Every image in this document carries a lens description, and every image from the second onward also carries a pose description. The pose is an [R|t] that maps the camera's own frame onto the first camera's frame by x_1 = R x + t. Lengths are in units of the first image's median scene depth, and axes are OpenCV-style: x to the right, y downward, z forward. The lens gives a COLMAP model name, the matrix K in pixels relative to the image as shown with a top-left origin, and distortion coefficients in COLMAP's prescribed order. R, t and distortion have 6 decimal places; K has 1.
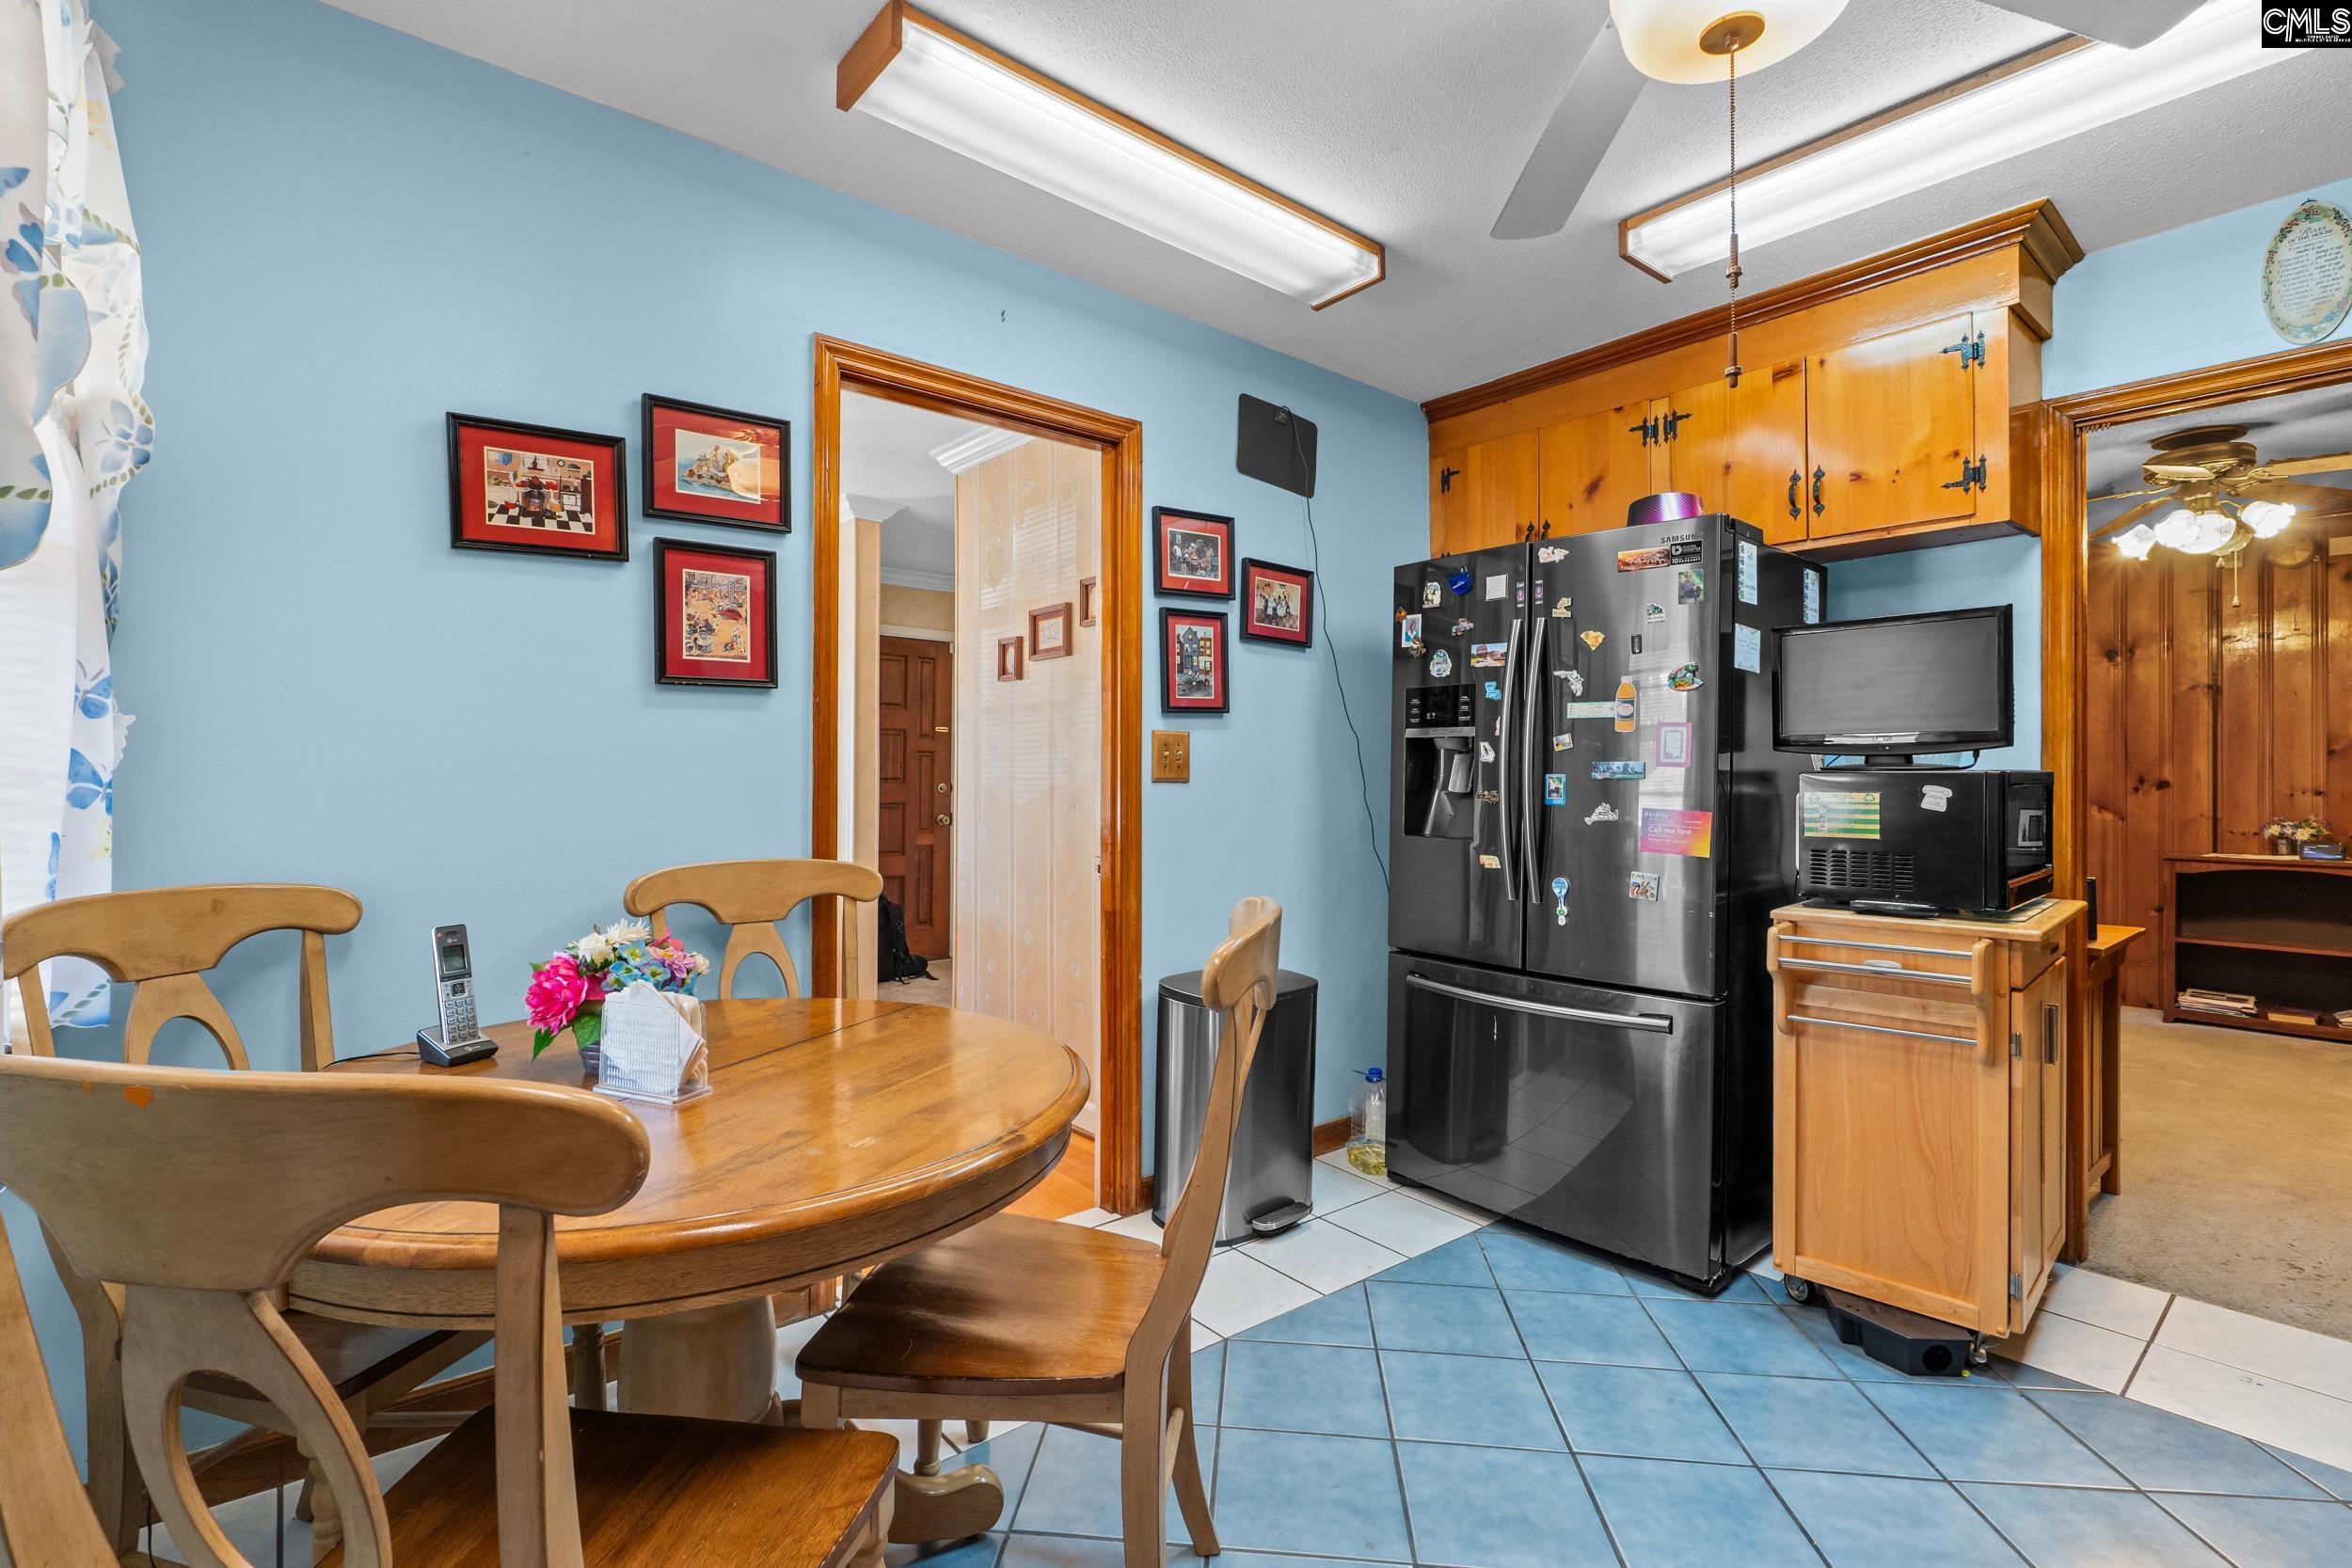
lens RADIAL K [[1071.2, 0, 1171.6], [0, 1071.2, 778.8], [0, 0, 1]] dist [-0.008959, 0.000802]
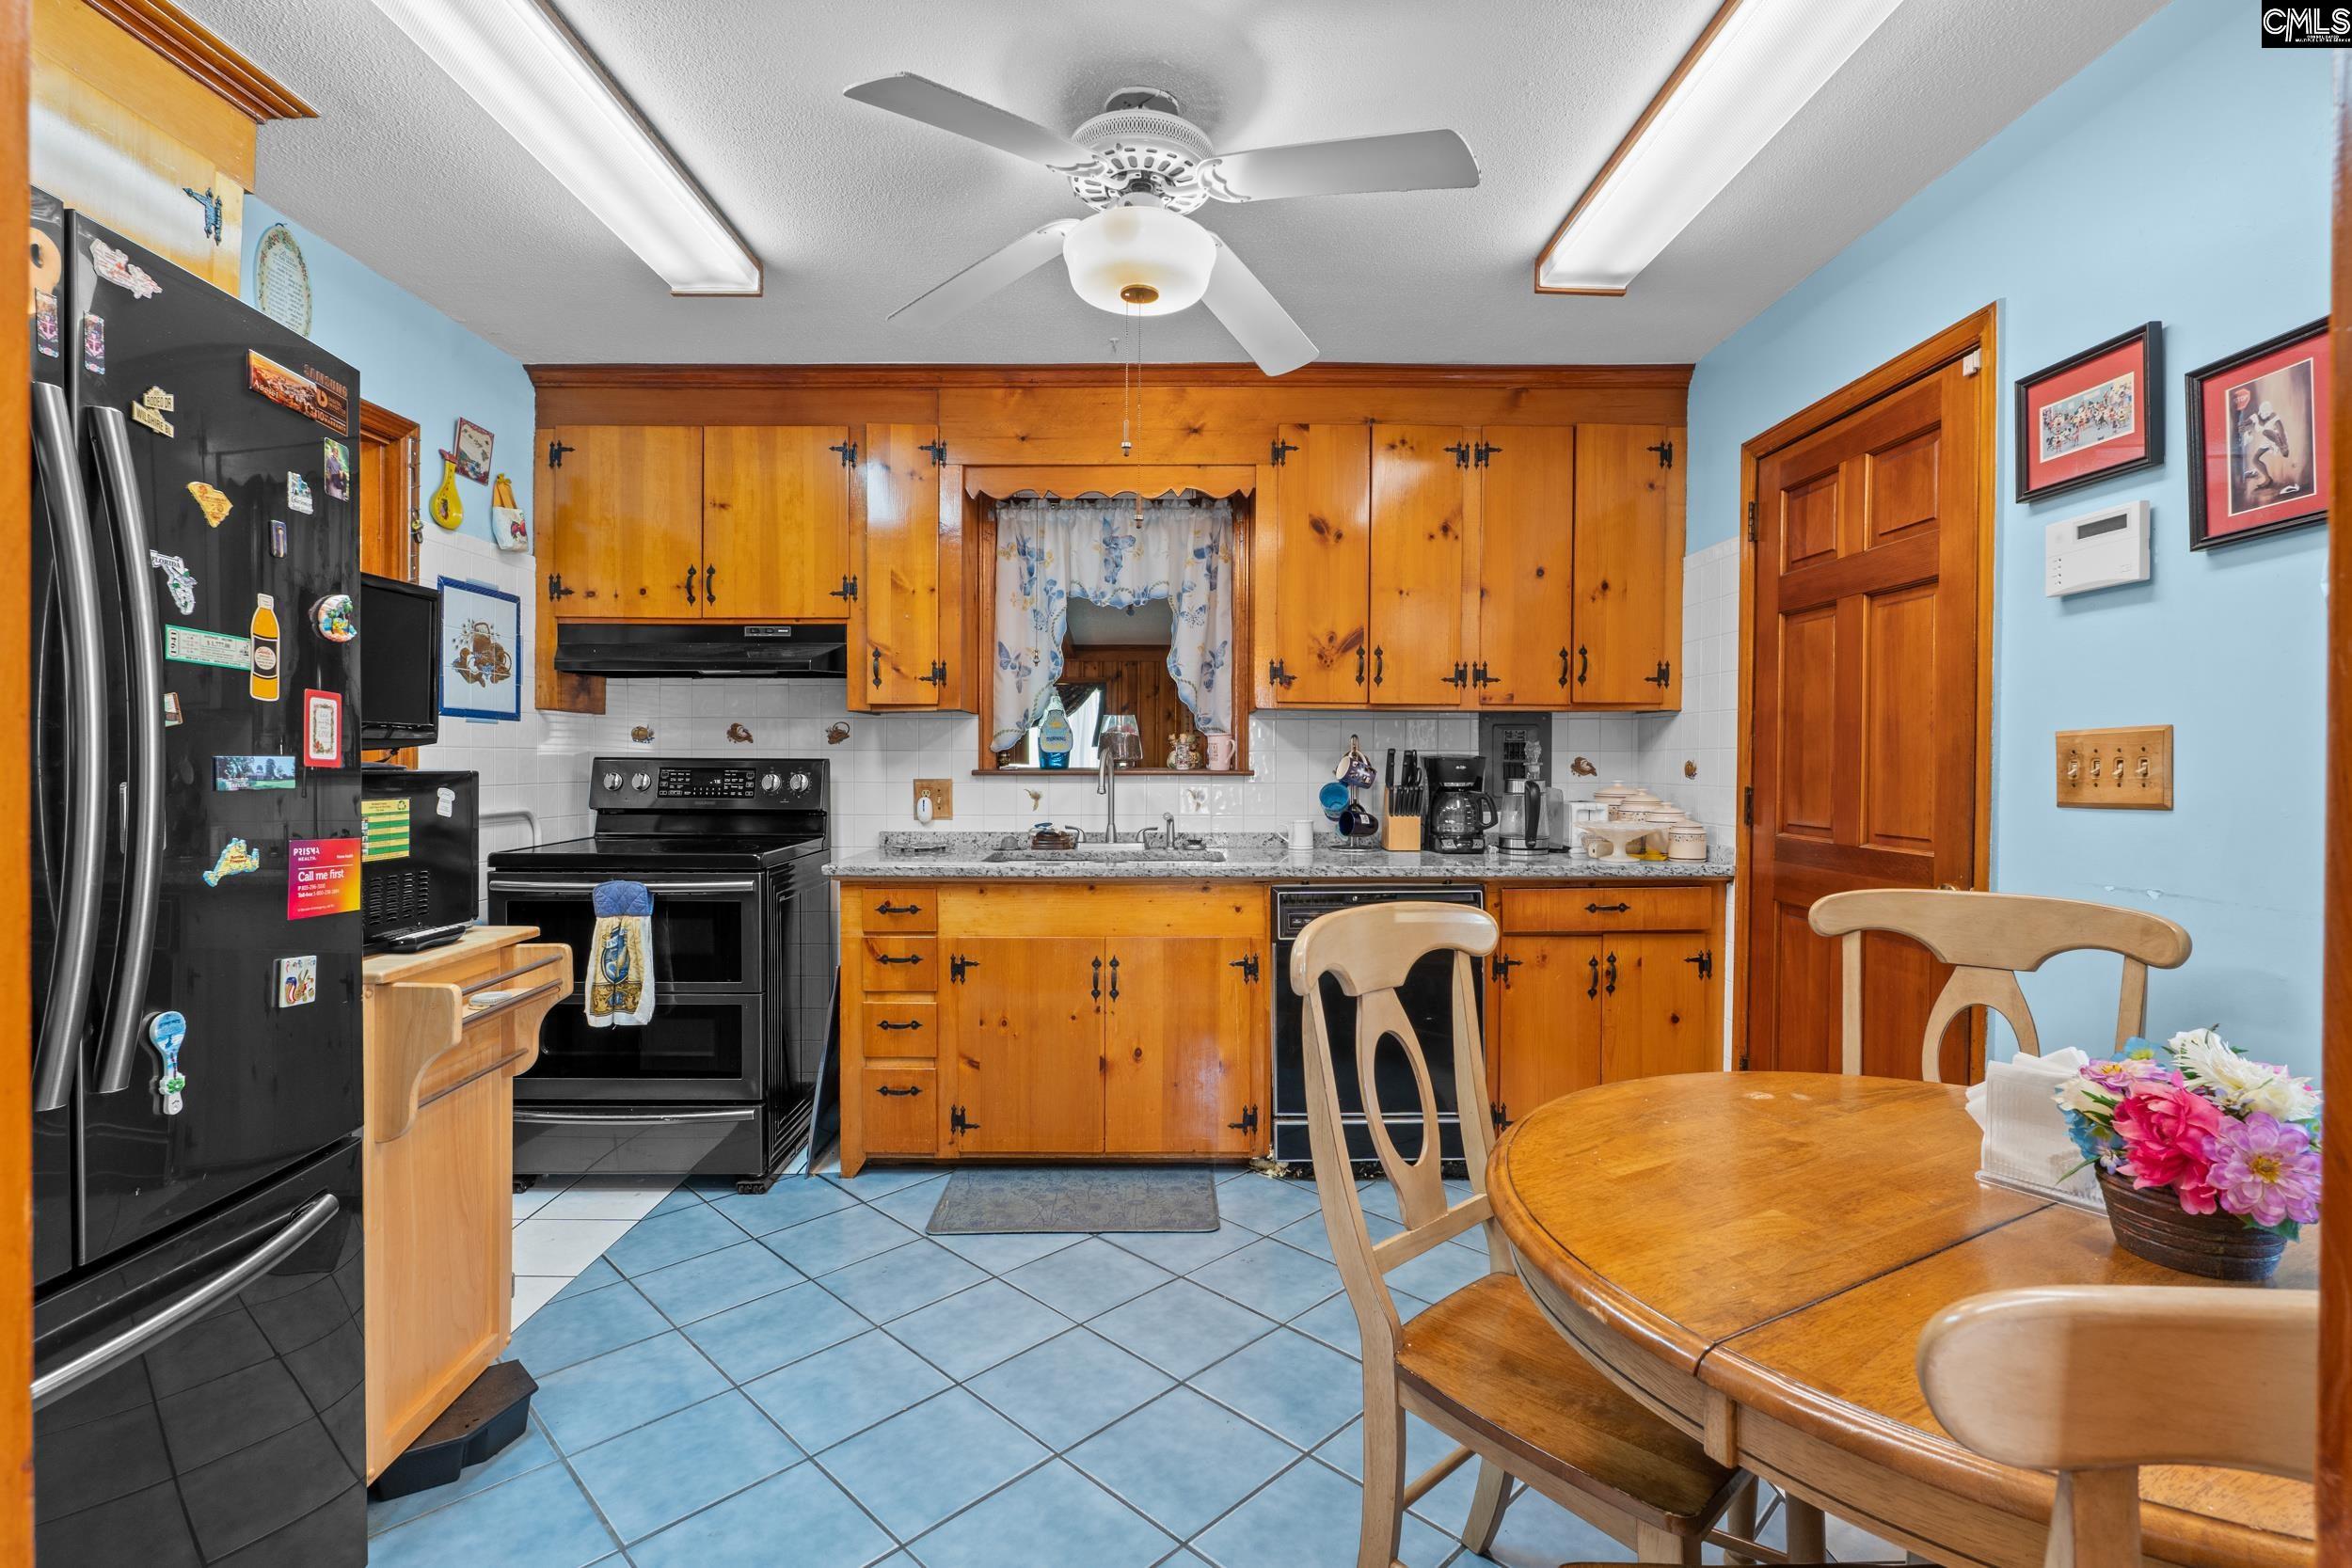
lens RADIAL K [[1071.2, 0, 1171.6], [0, 1071.2, 778.8], [0, 0, 1]] dist [-0.008959, 0.000802]
pose [[-0.770733, -0.015689, 0.636966, -0.174320], [-0.008178, 0.999858, 0.014733, -0.011159], [-0.637106, 0.006146, -0.770752, 0.758980]]
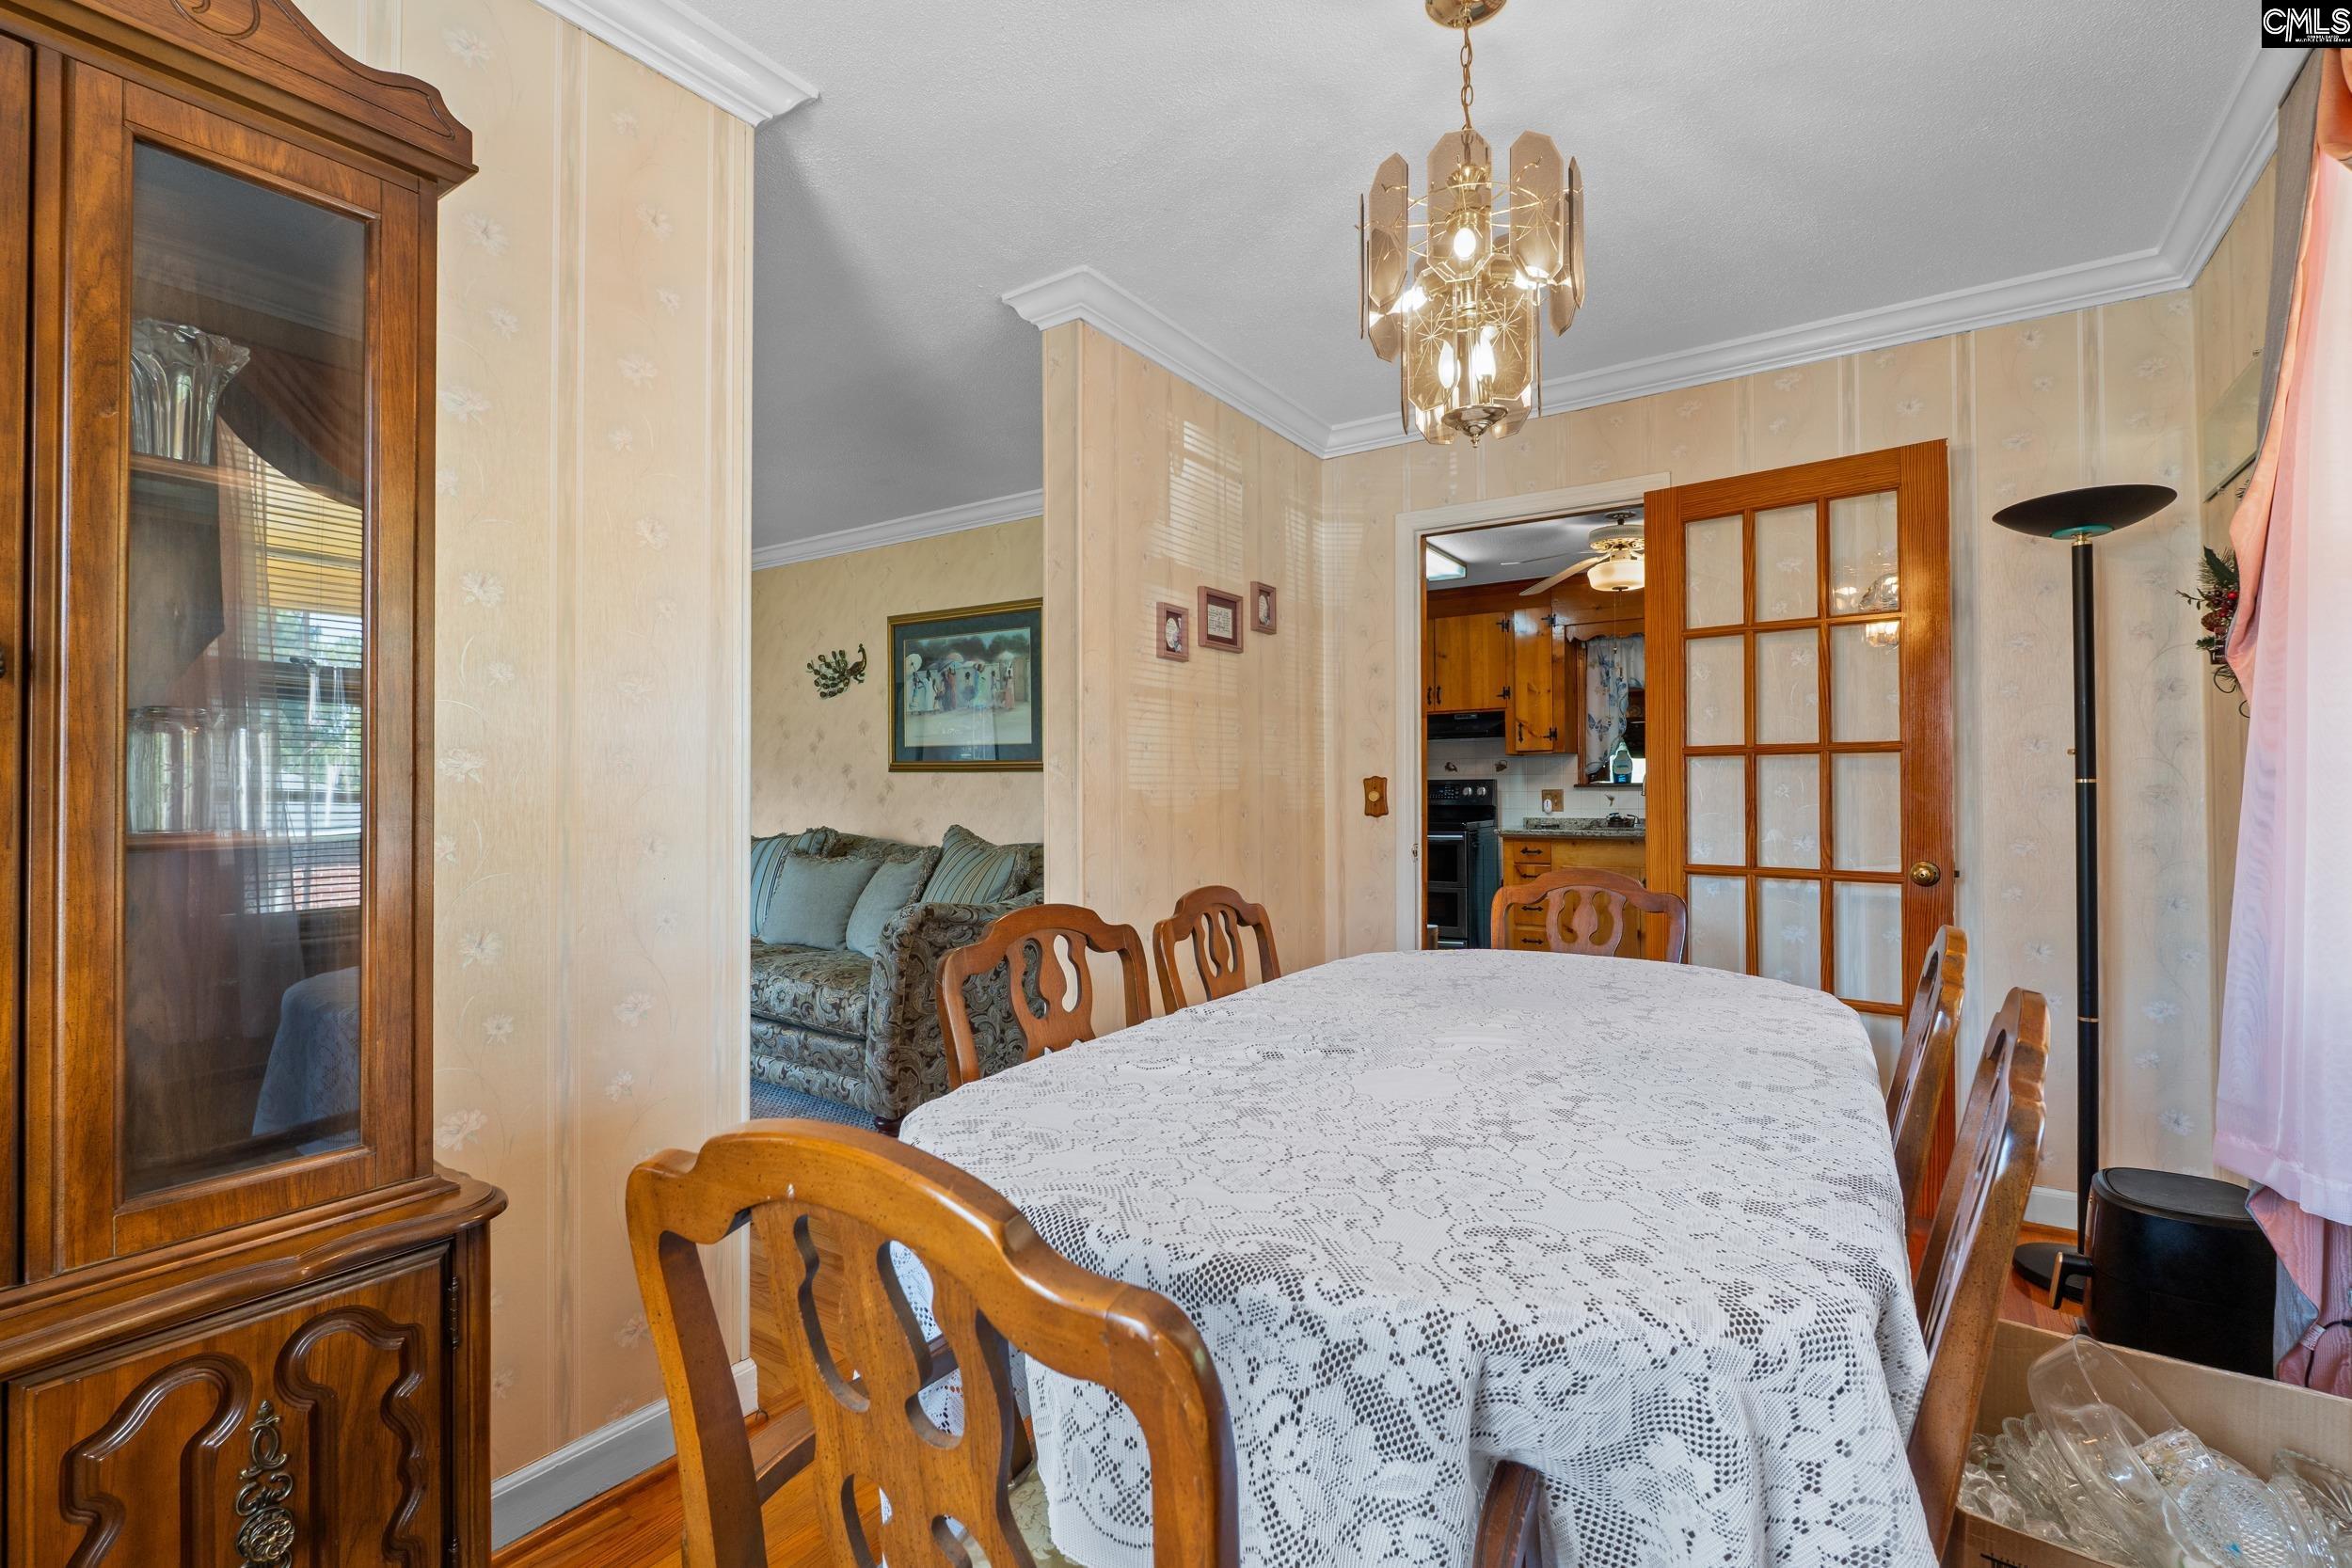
lens RADIAL K [[1071.2, 0, 1171.6], [0, 1071.2, 778.8], [0, 0, 1]] dist [-0.008959, 0.000802]
pose [[-0.276691, 0.010326, 0.960903, -0.948807], [0.000001, 0.999942, -0.010745, 0.006708], [-0.960959, -0.002972, -0.276675, 1.266710]]
